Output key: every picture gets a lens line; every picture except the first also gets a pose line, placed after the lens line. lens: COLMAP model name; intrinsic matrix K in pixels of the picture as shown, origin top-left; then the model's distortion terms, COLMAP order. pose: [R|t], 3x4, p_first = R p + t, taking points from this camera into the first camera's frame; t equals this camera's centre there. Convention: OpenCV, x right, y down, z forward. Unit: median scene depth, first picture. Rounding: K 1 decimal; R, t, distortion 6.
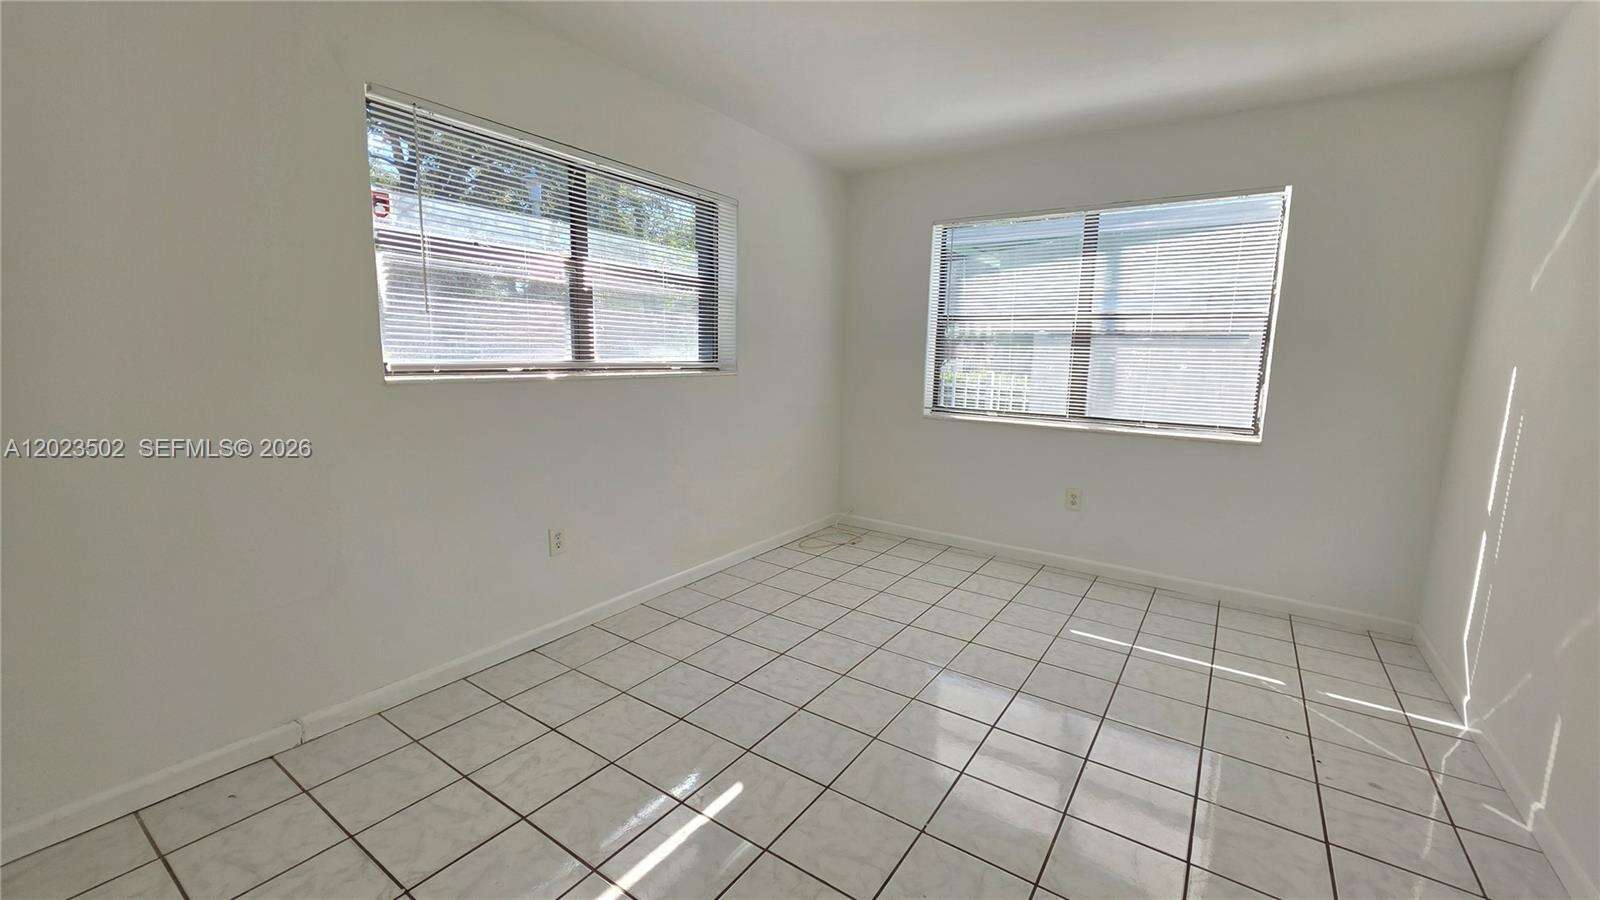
lens RADIAL K [[643.1, 0, 796.9], [0, 643.1, 448.6], [0, 0, 1]] dist [0.000290, -0.000062]
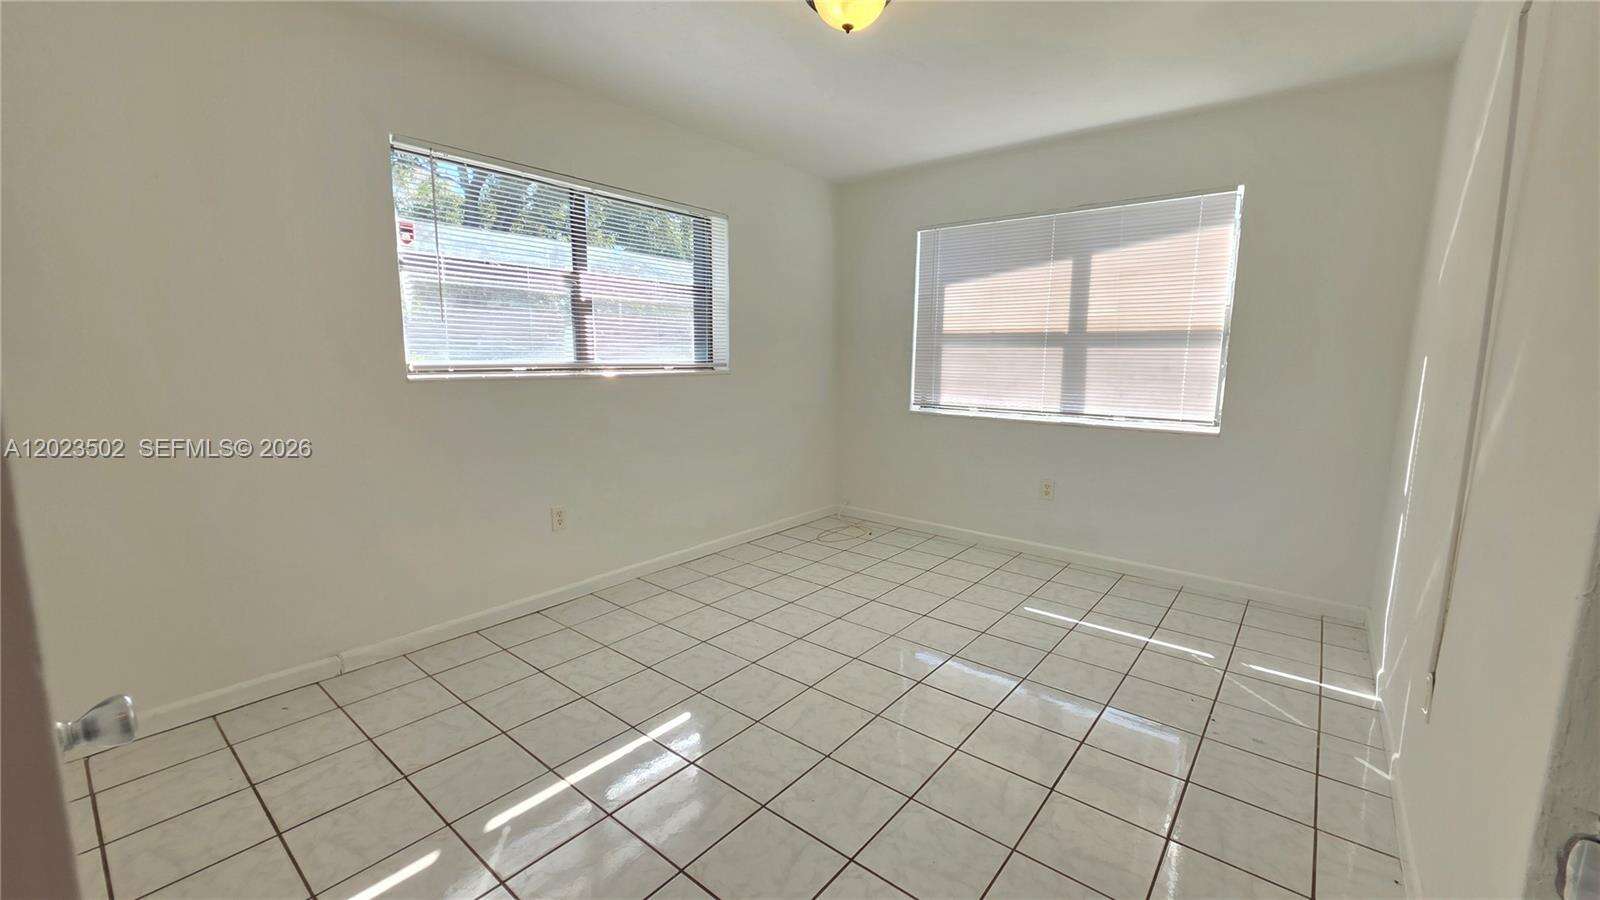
lens RADIAL K [[638.2, 0, 787.3], [0, 638.2, 450.7], [0, 0, 1]] dist [0.000055, -0.000074]
pose [[0.995986, 0.000679, -0.089504, 0.138531], [-0.000946, 0.999995, -0.002942, 0.026026], [0.089502, 0.003015, 0.995982, -0.102156]]
